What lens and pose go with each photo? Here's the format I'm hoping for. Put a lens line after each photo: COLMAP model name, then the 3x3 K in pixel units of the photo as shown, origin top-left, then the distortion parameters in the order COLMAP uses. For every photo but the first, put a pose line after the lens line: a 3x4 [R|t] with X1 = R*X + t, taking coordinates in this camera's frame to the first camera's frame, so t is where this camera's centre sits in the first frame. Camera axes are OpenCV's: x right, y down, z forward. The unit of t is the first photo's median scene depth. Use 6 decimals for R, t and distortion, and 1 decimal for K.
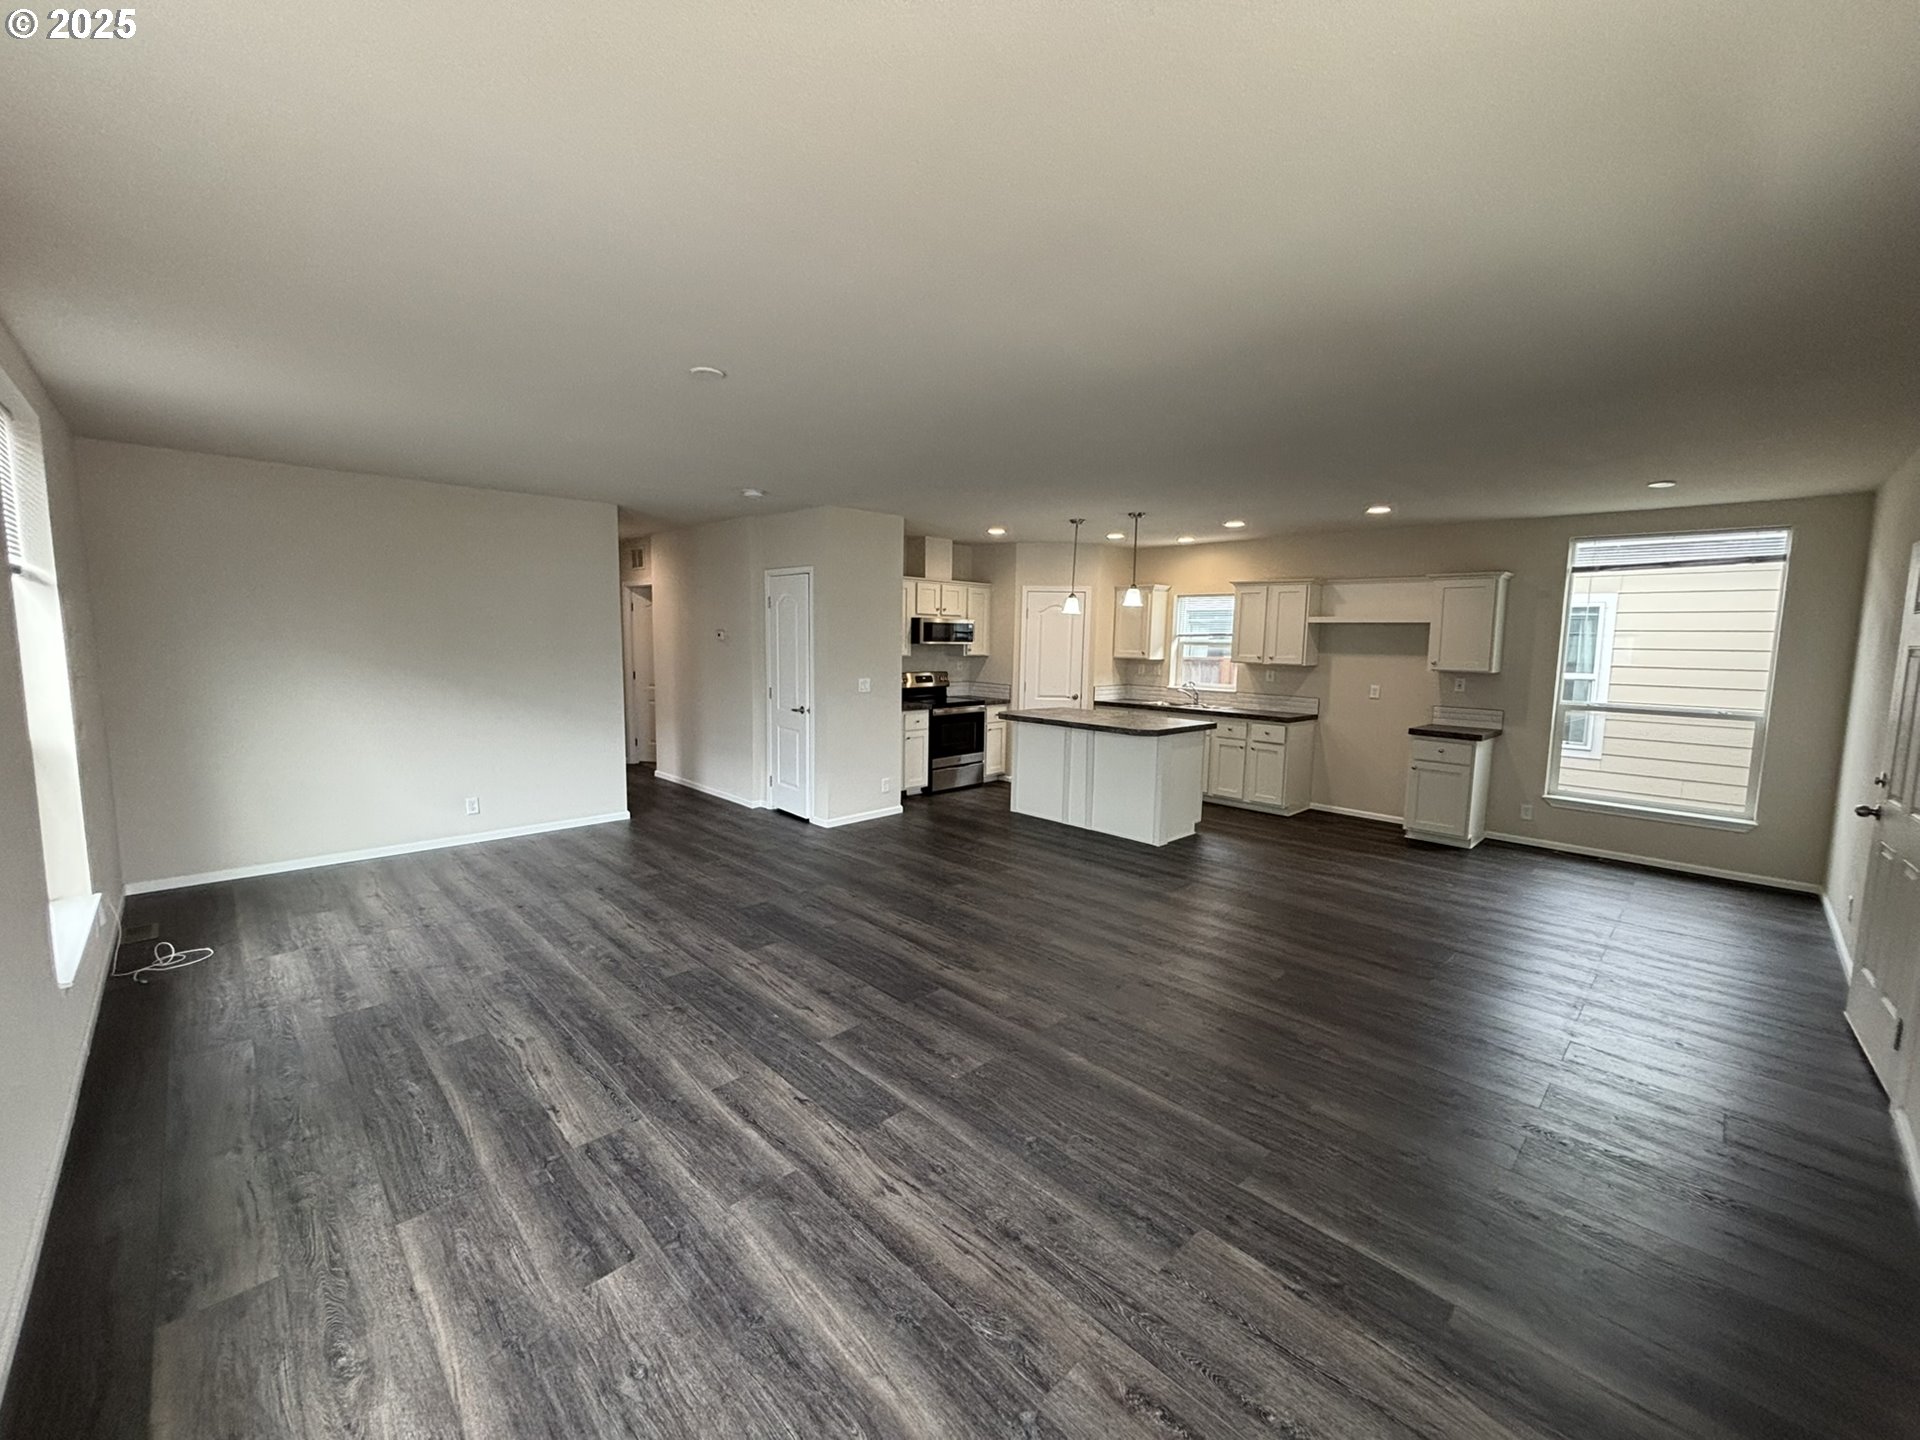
lens RADIAL K [[769.4, 0, 952.0], [0, 769.4, 715.3], [0, 0, 1]] dist [-0.002708, -0.000278]
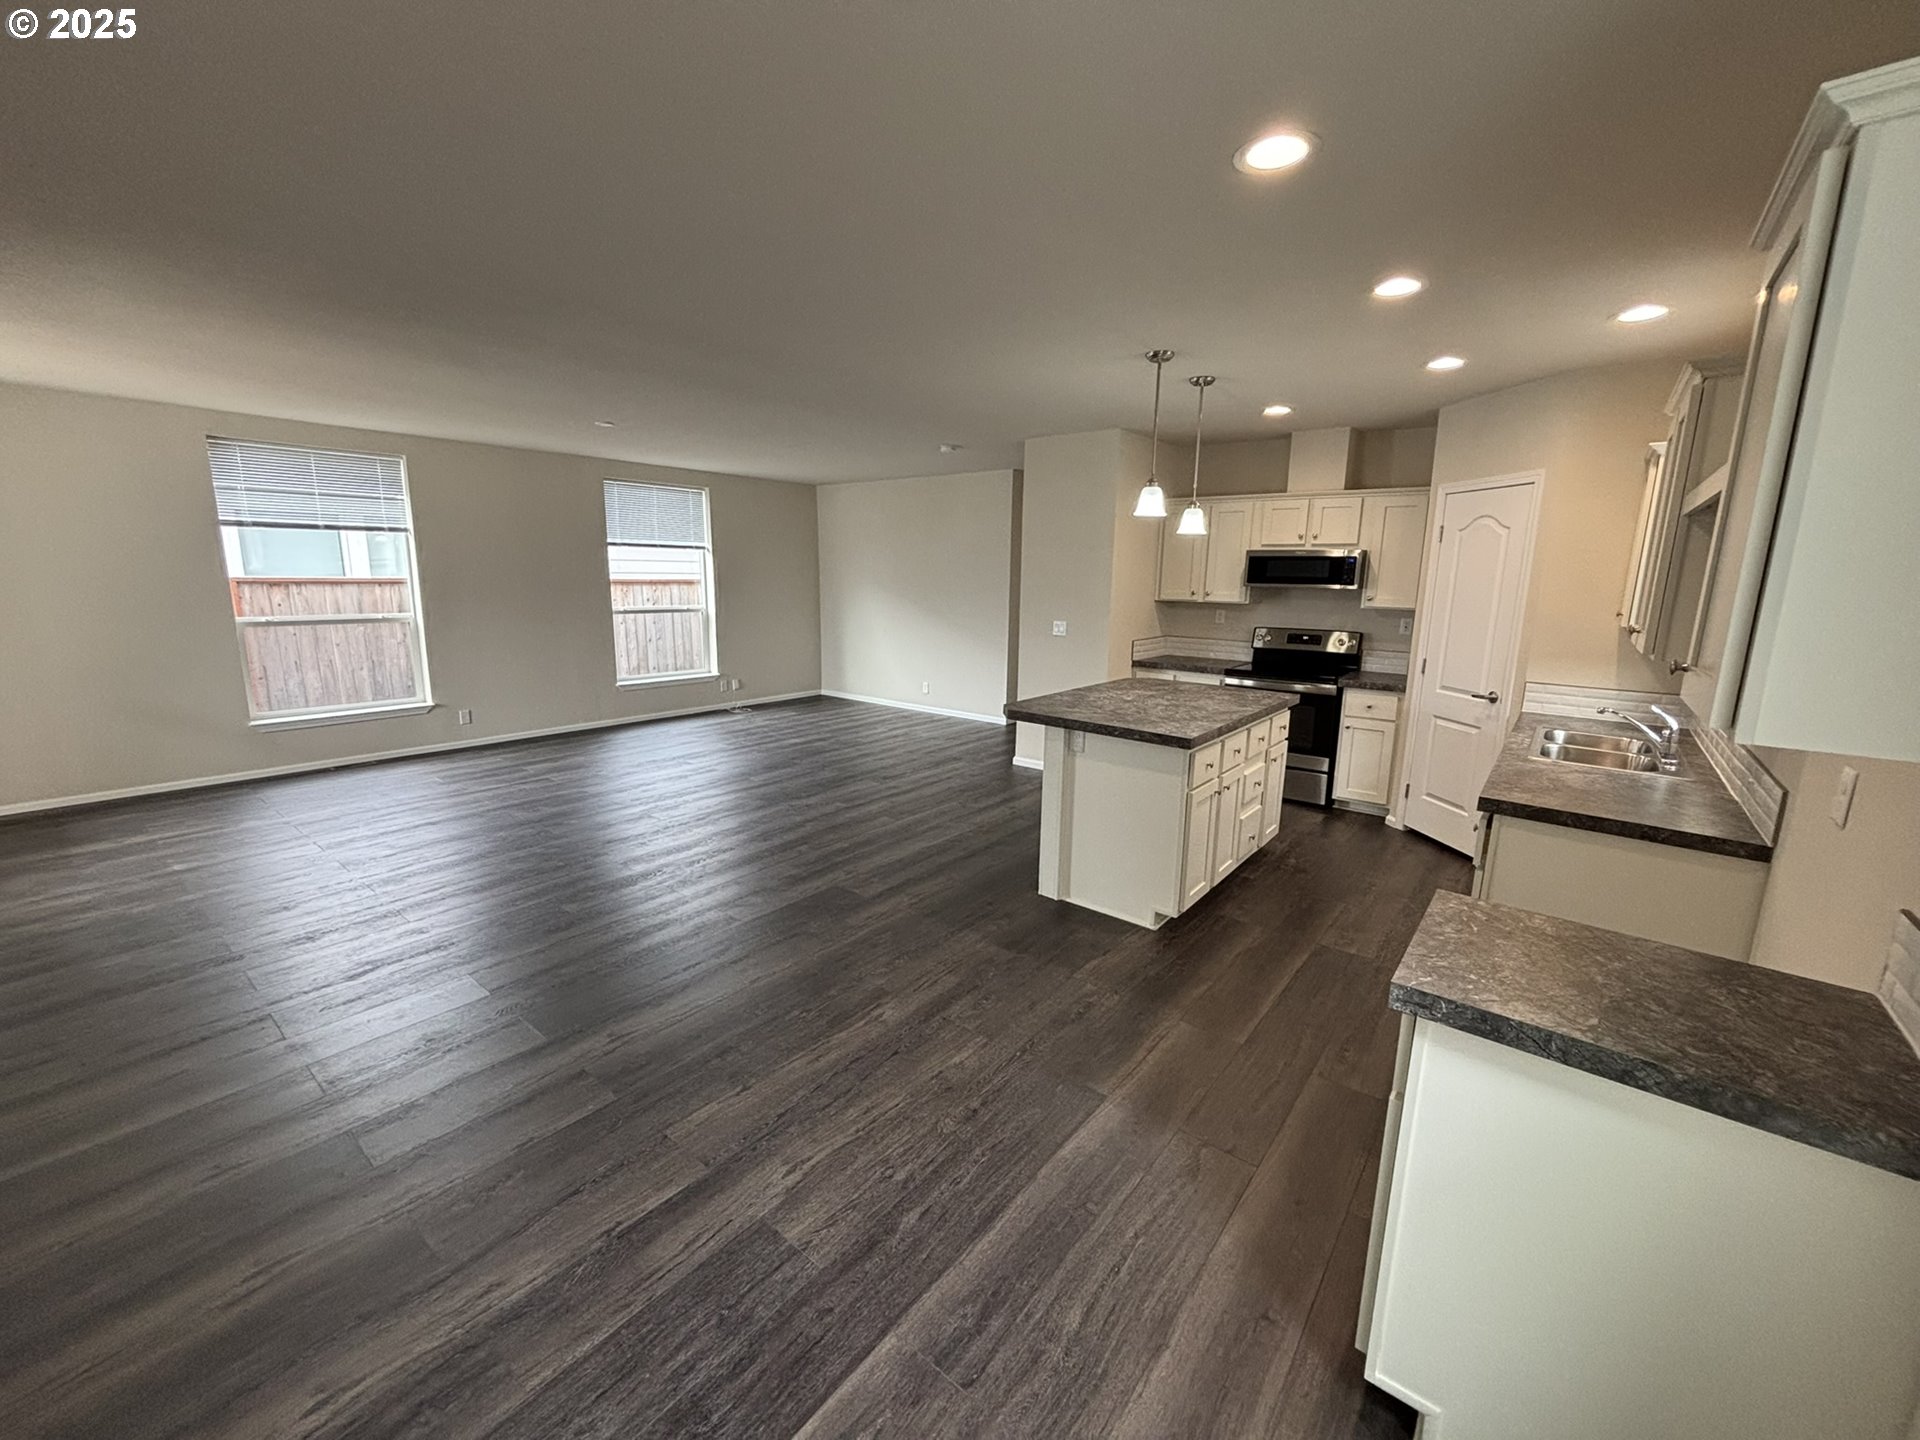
lens RADIAL K [[753.7, 0, 904.5], [0, 753.7, 724.1], [0, 0, 1]] dist [0.017186, 0.000019]
pose [[0.073416, 0.183235, -0.980324, 0.662346], [-0.124435, 0.976978, 0.173291, -0.048306], [0.989508, 0.109264, 0.094526, 0.611233]]
